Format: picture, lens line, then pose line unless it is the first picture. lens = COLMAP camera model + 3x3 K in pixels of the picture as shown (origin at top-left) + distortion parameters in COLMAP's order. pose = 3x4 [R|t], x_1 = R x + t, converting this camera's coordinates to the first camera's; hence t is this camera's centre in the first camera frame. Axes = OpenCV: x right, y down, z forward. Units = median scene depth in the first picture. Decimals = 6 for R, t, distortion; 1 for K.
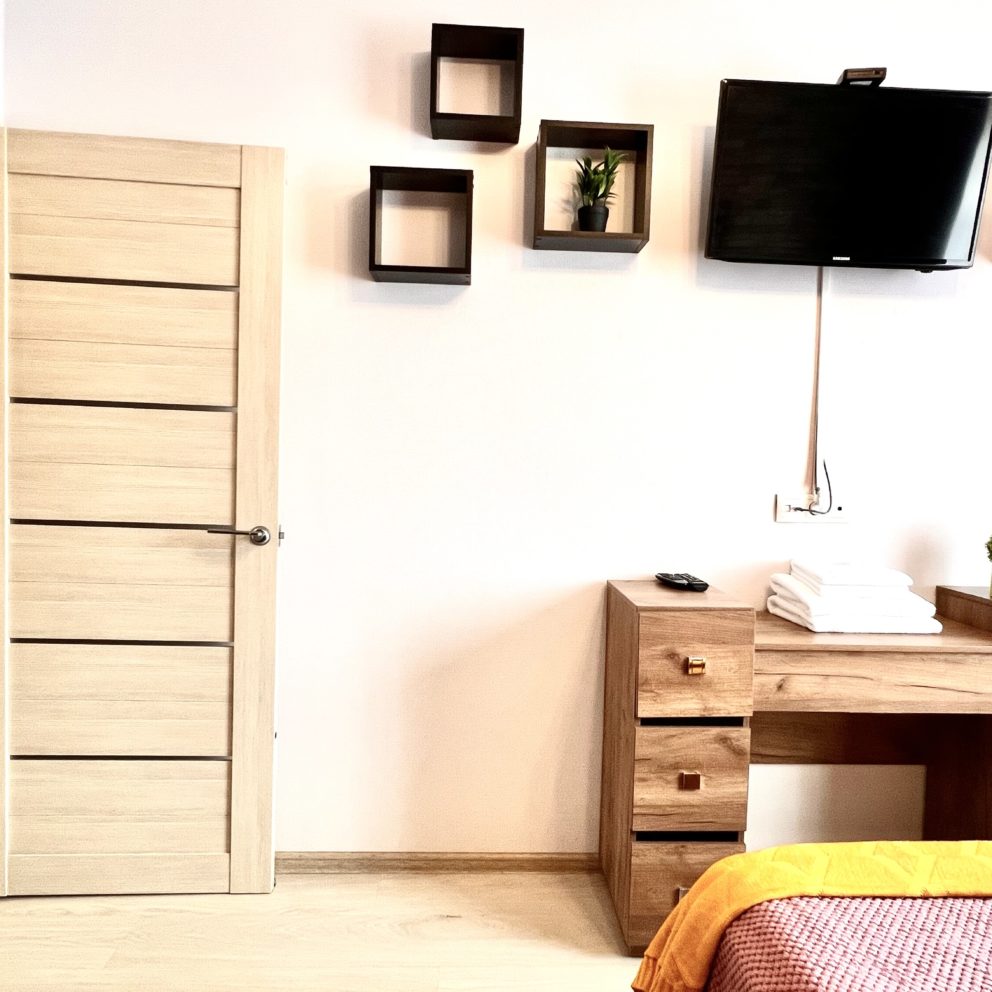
lens RADIAL K [[712.2, 0, 492.5], [0, 712.2, 499.2], [0, 0, 1]] dist [-0.007389, 0.000619]
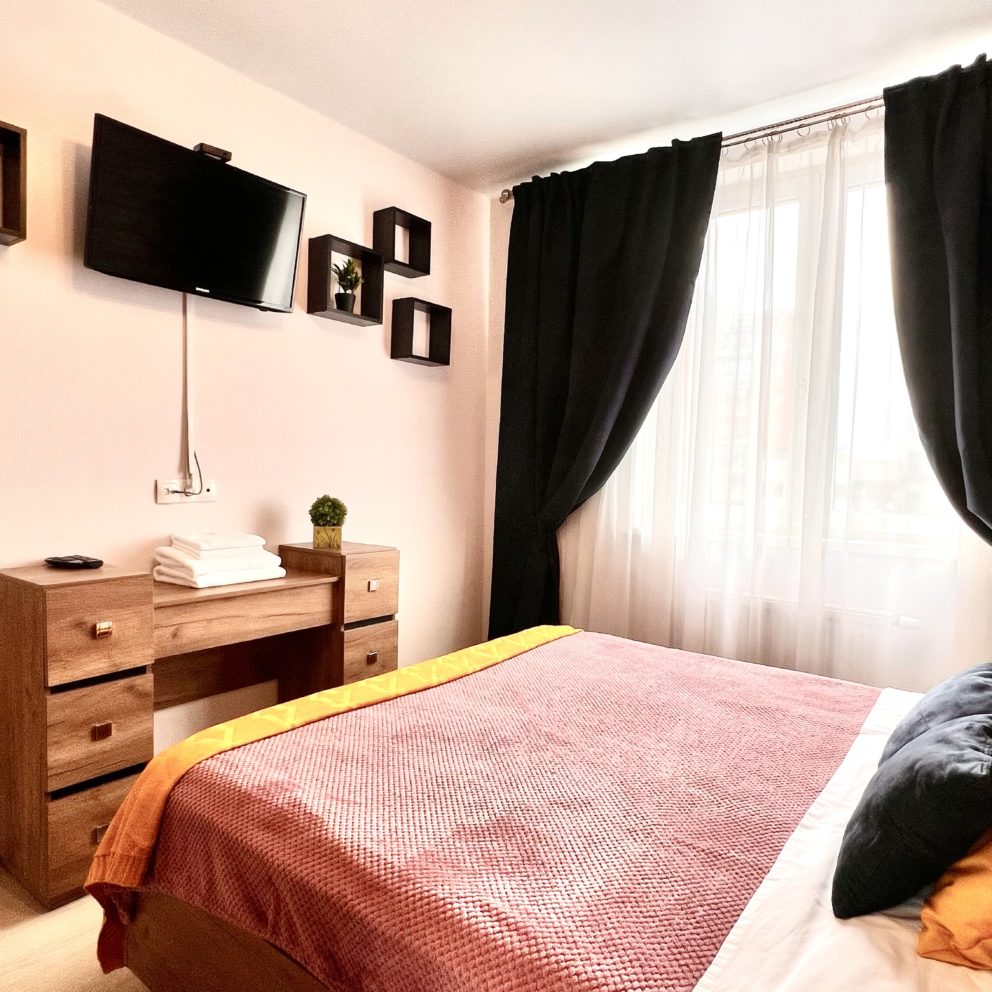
lens RADIAL K [[702.7, 0, 494.4], [0, 702.7, 497.4], [0, 0, 1]] dist [0.006563, -0.006469]
pose [[0.637216, -0.044739, 0.769386, -0.173861], [0.033525, 0.998978, 0.030324, 0.006443], [-0.769956, 0.006471, 0.638064, -0.212253]]
